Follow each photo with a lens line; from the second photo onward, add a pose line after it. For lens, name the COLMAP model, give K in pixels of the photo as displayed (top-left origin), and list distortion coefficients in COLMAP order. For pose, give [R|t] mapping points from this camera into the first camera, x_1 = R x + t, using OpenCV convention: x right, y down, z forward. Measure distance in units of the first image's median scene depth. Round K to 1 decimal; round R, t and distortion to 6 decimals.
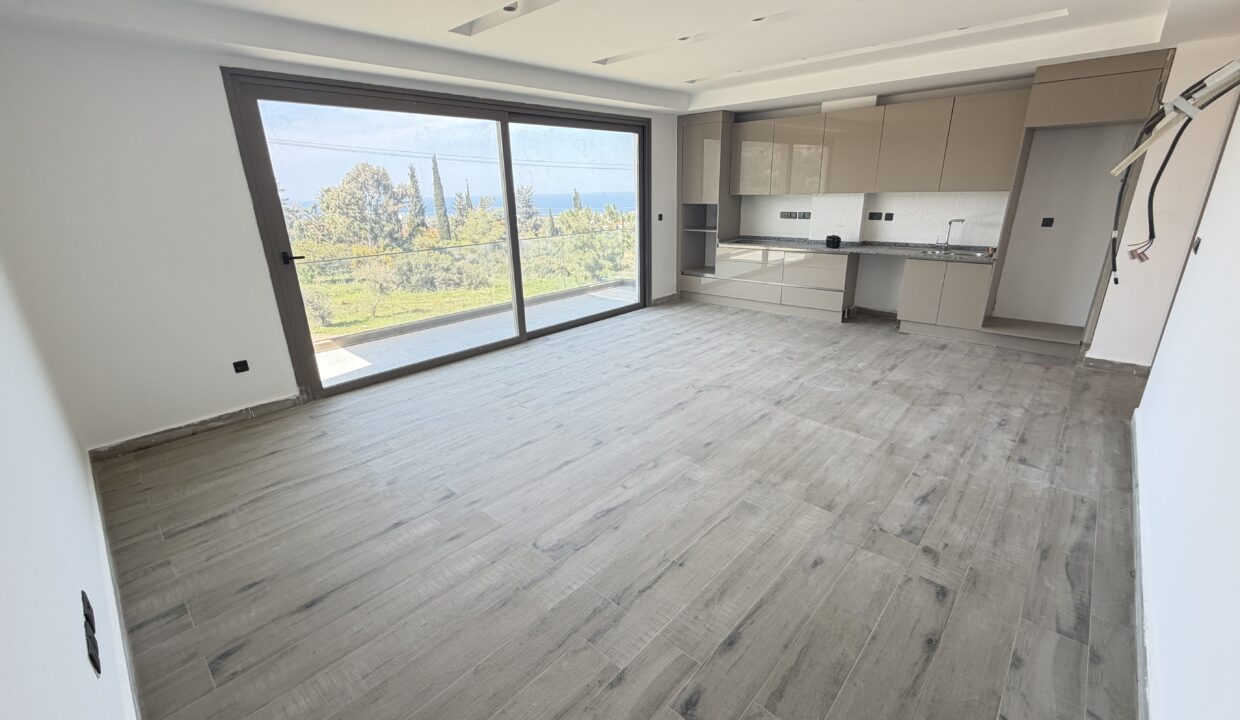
lens RADIAL K [[506.4, 0, 617.9], [0, 506.4, 360.4], [0, 0, 1]] dist [0.003208, -0.000508]
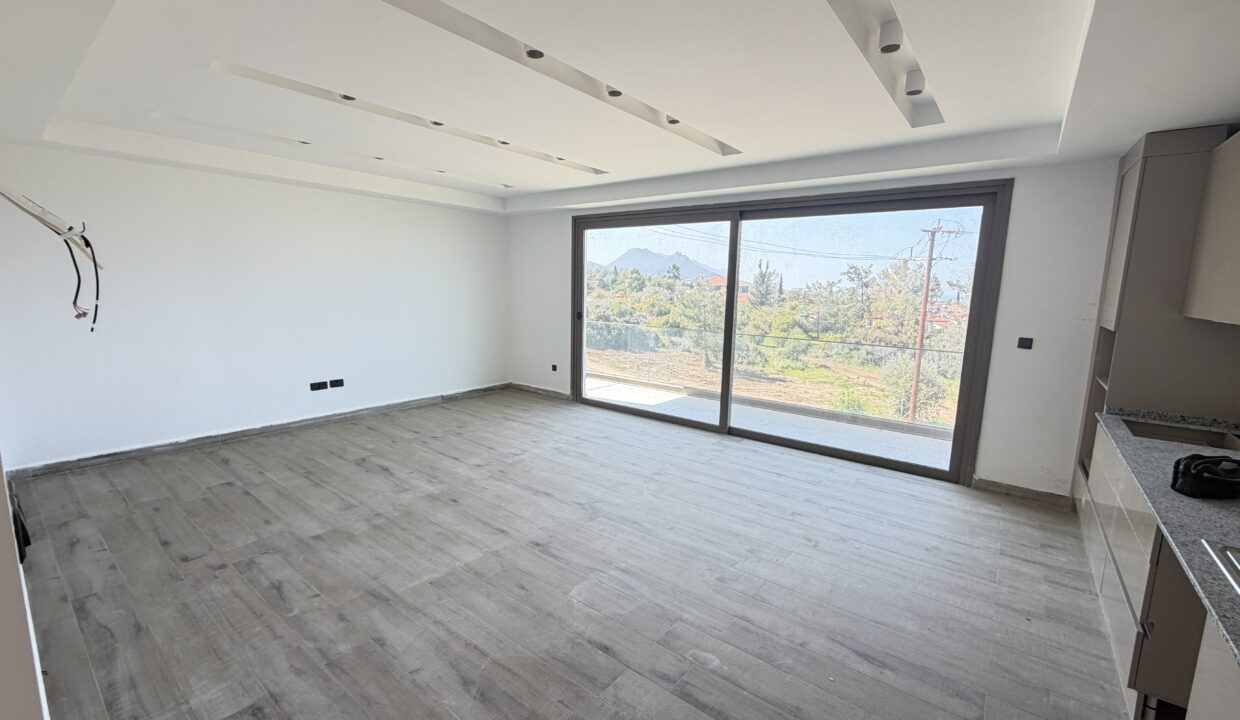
lens RADIAL K [[506.4, 0, 619.0], [0, 506.4, 364.2], [0, 0, 1]] dist [0.003208, -0.000508]
pose [[0.083258, 0.182069, -0.979755, 0.688068], [-0.343712, 0.928083, 0.143259, -0.219219], [0.935377, 0.324827, 0.139849, 0.600675]]
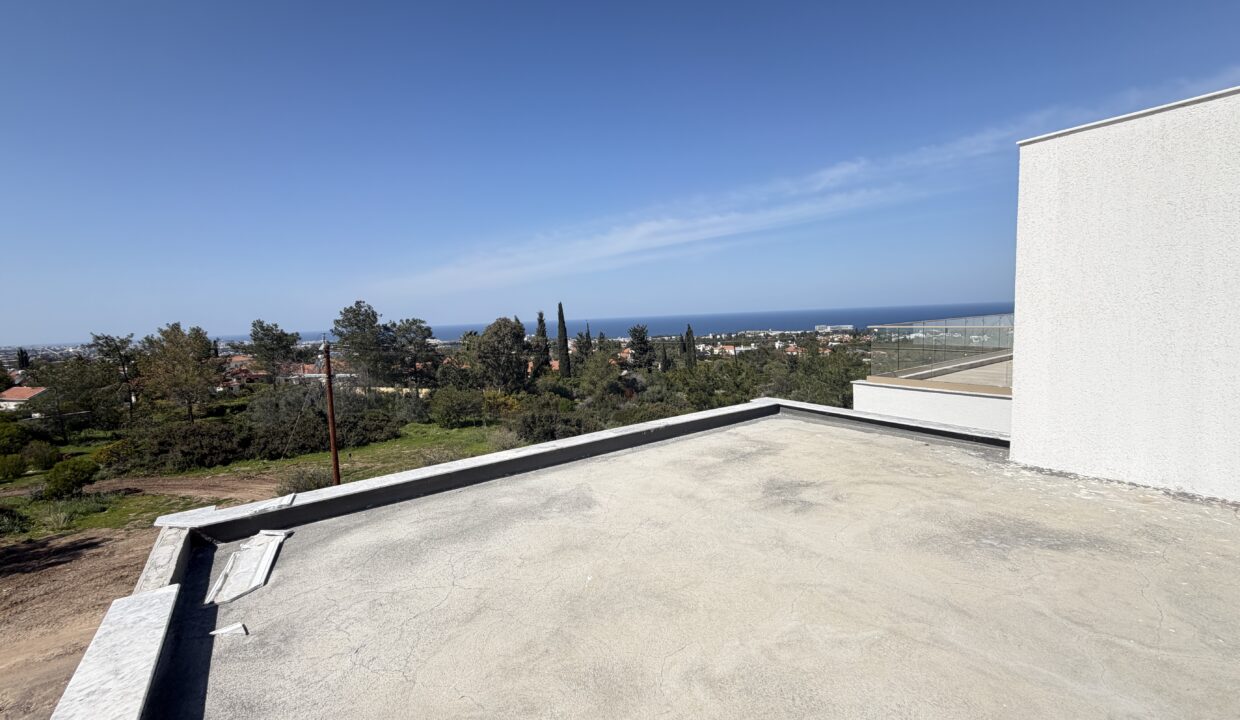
lens RADIAL K [[506.4, 0, 615.8], [0, 506.4, 377.1], [0, 0, 1]] dist [0.003208, -0.000508]
pose [[0.976688, 0.009350, -0.214460, -0.145618], [-0.052188, 0.979420, -0.194970, -0.575302], [0.208223, 0.201617, 0.957075, 0.082273]]
